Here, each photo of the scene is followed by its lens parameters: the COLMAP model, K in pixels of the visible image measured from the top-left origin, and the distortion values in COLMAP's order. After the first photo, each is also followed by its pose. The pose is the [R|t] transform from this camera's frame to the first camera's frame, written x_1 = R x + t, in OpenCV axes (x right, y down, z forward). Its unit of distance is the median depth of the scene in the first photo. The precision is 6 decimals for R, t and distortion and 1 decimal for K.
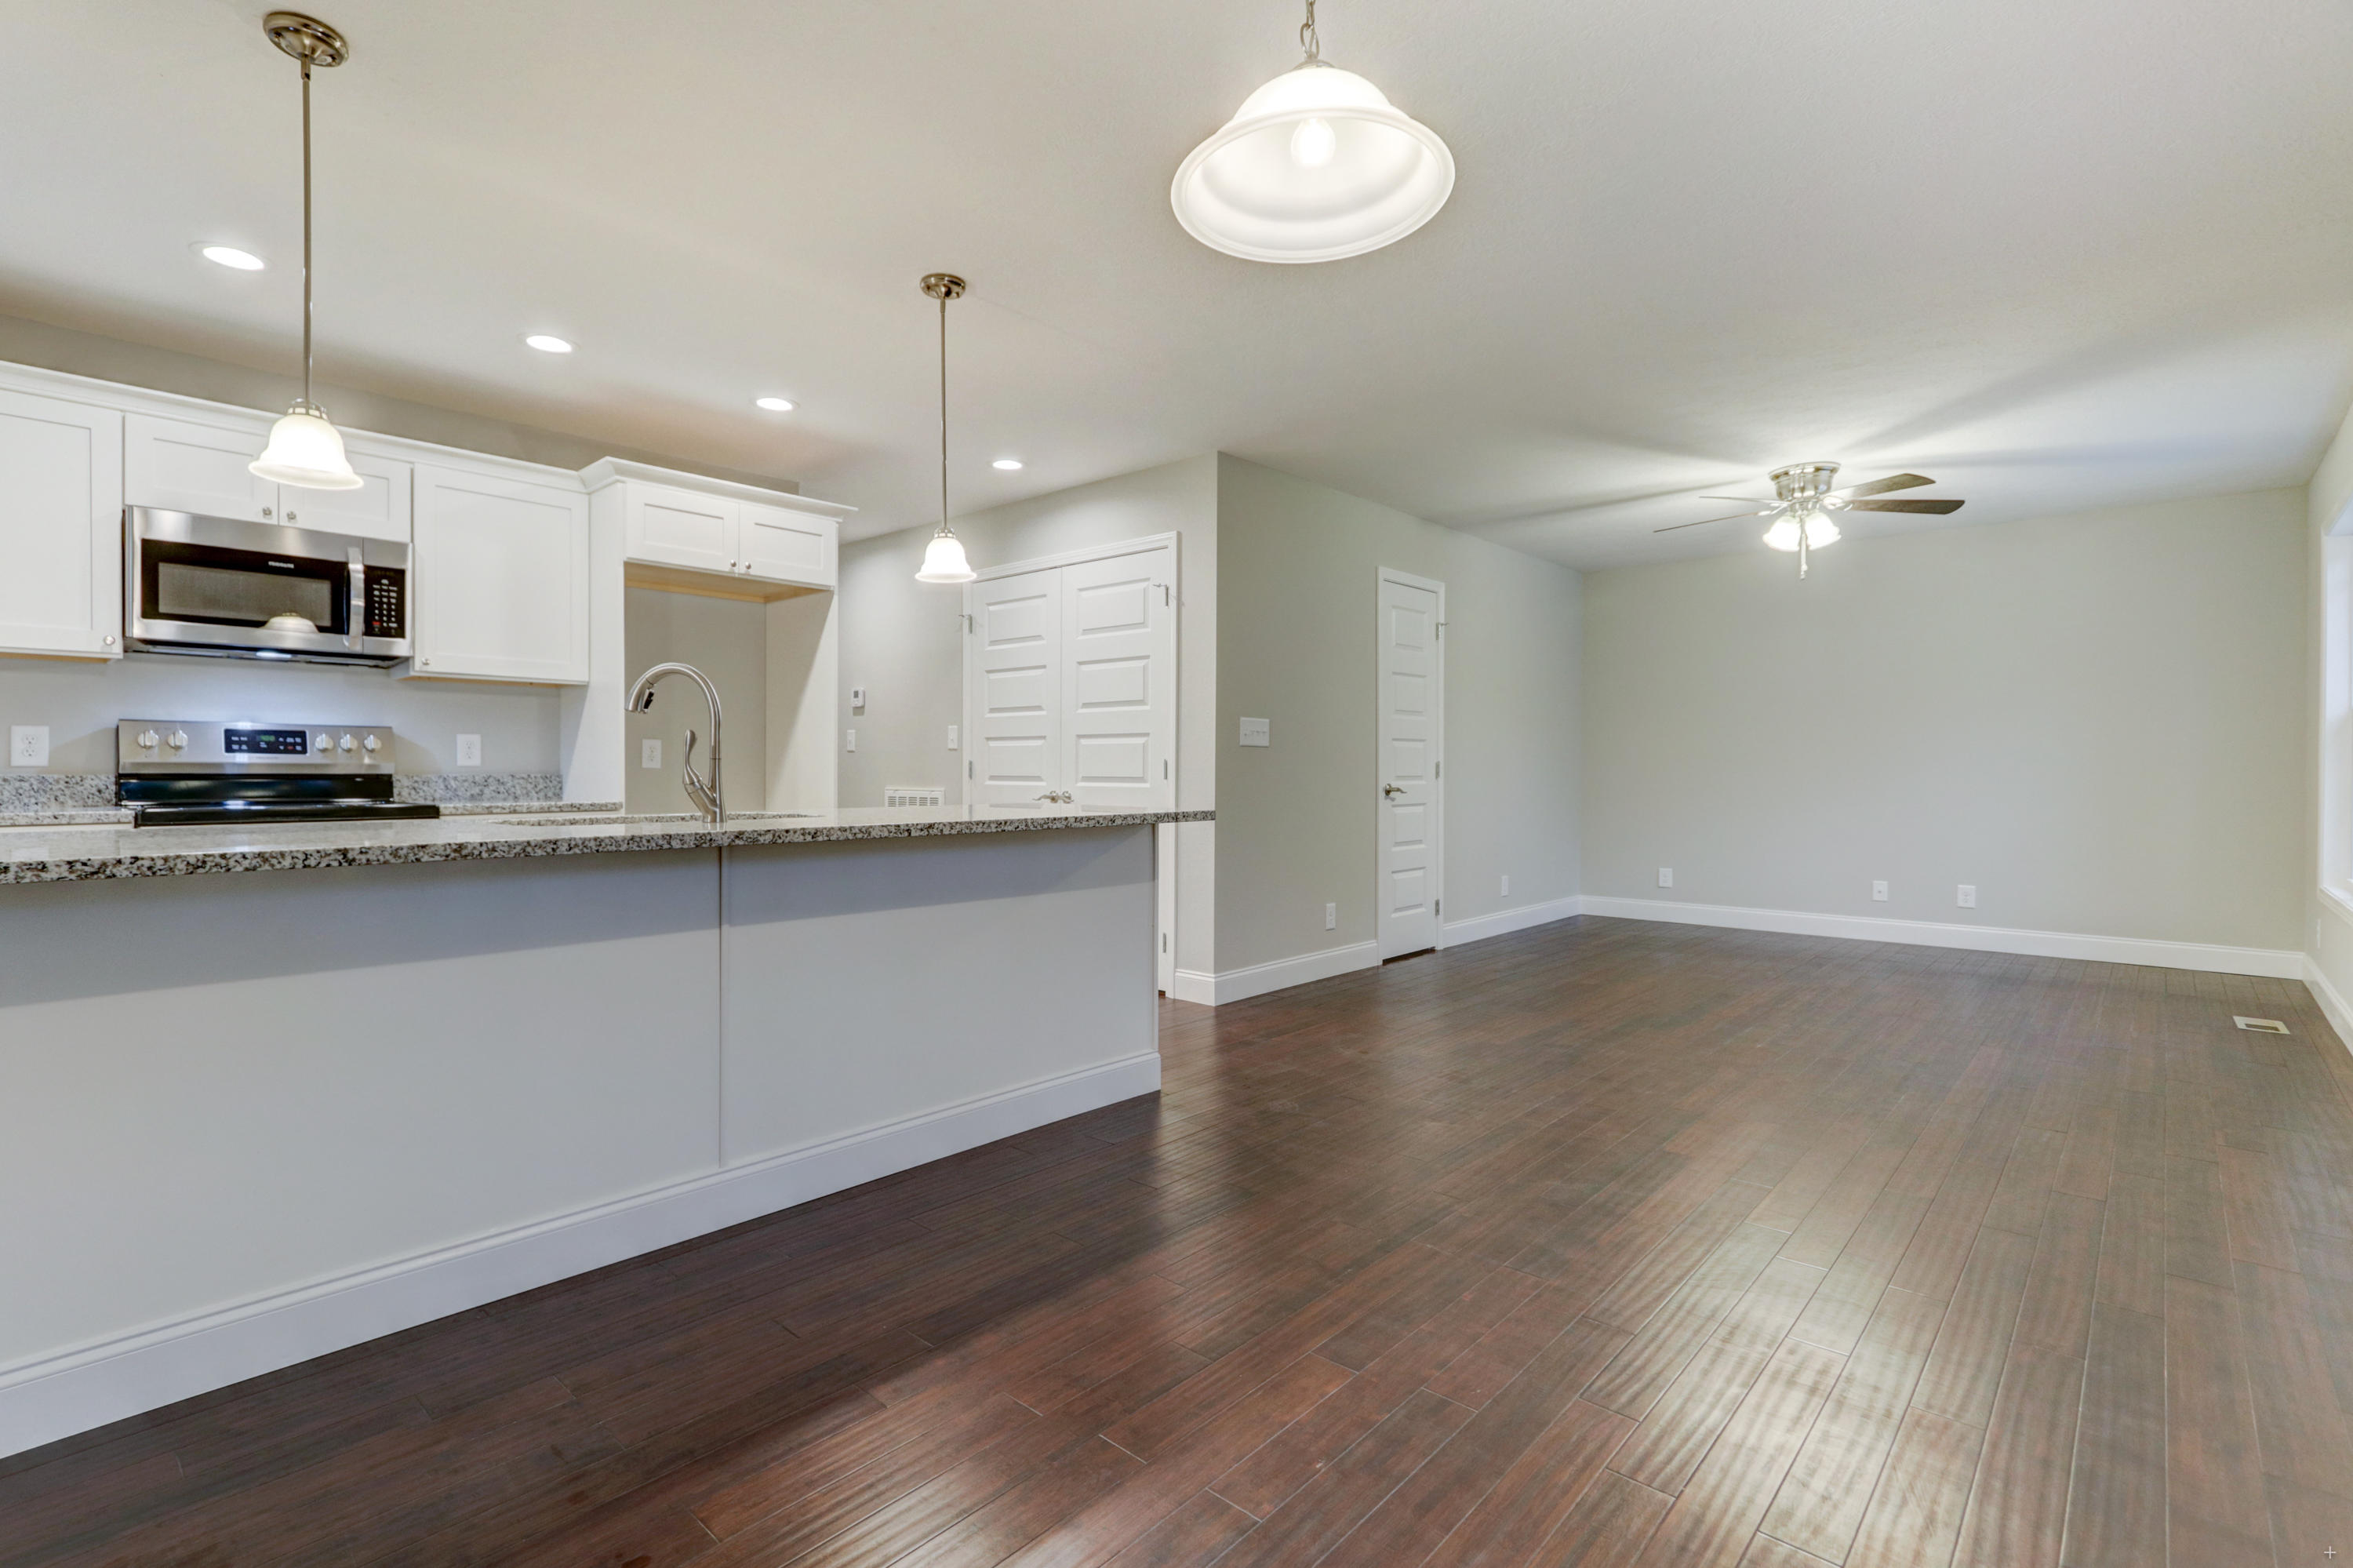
lens RADIAL K [[1097.5, 0, 1124.7], [0, 1097.5, 778.2], [0, 0, 1]] dist [-0.002128, 0.001253]
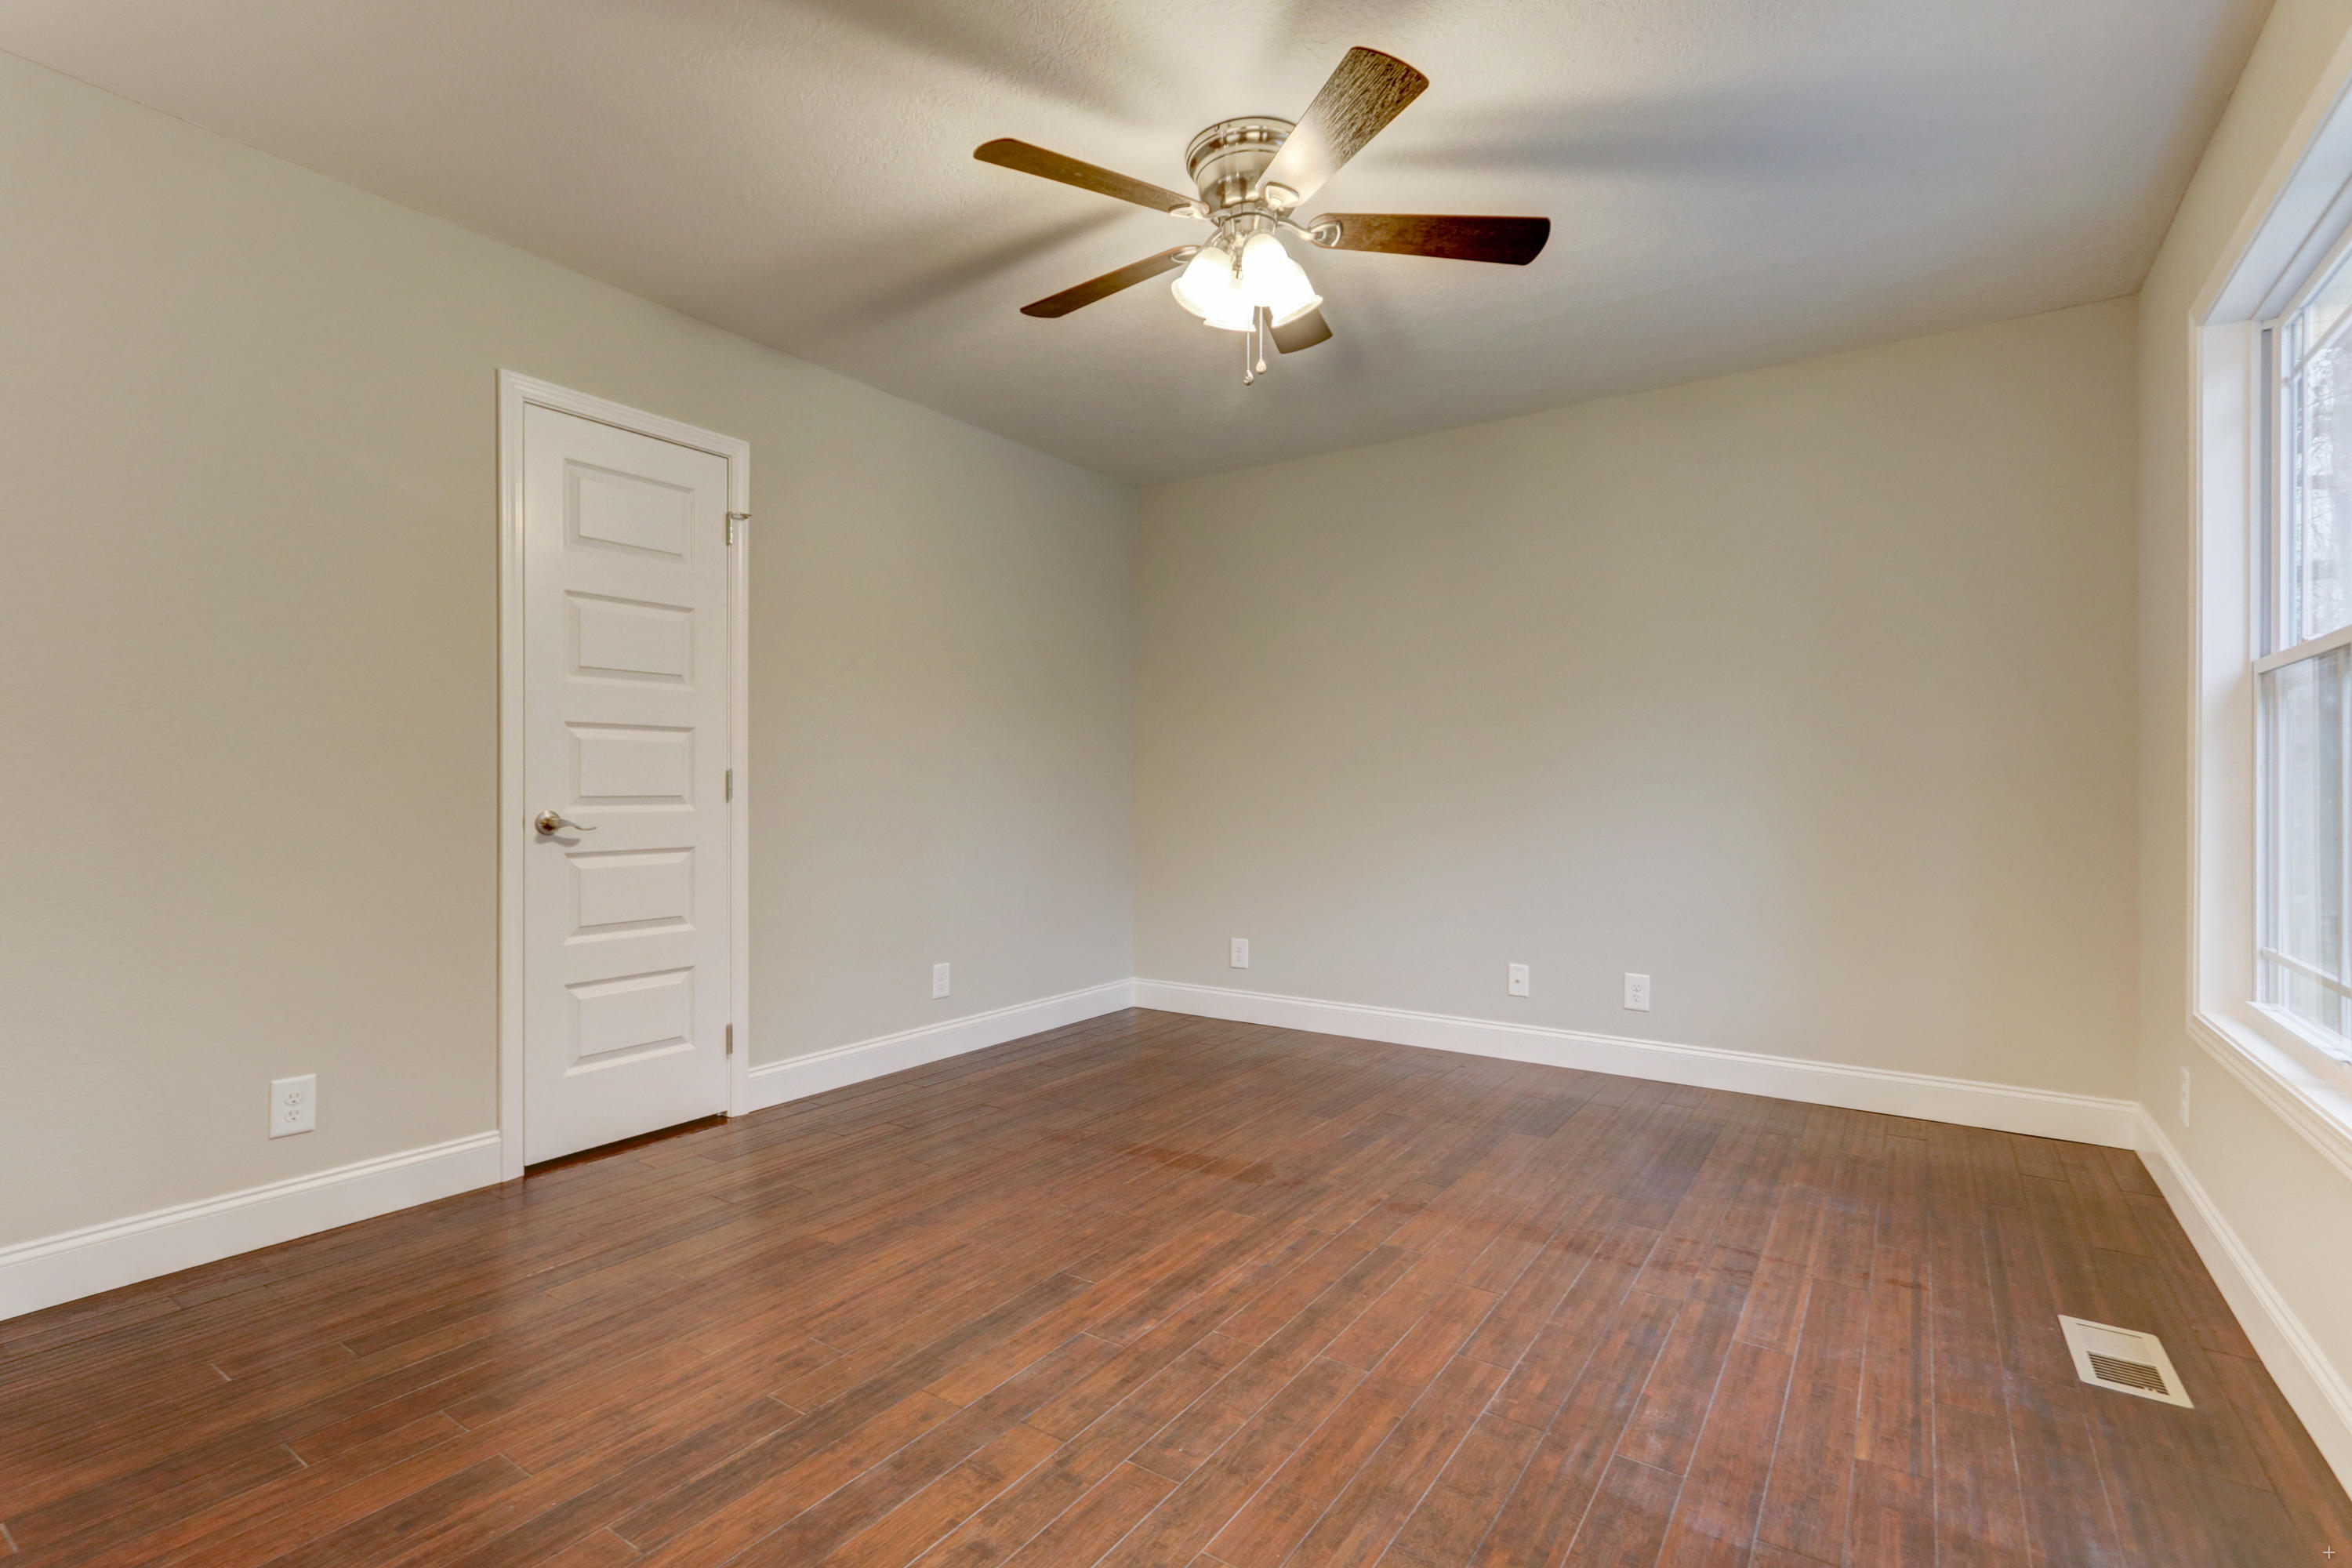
lens RADIAL K [[1097.0, 0, 1145.5], [0, 1097.0, 789.0], [0, 0, 1]] dist [-0.002128, 0.001253]
pose [[0.989137, 0.001284, 0.146993, 0.614488], [0.000111, 0.999955, -0.009477, -0.000524], [-0.146999, 0.009391, 0.989092, 0.655158]]
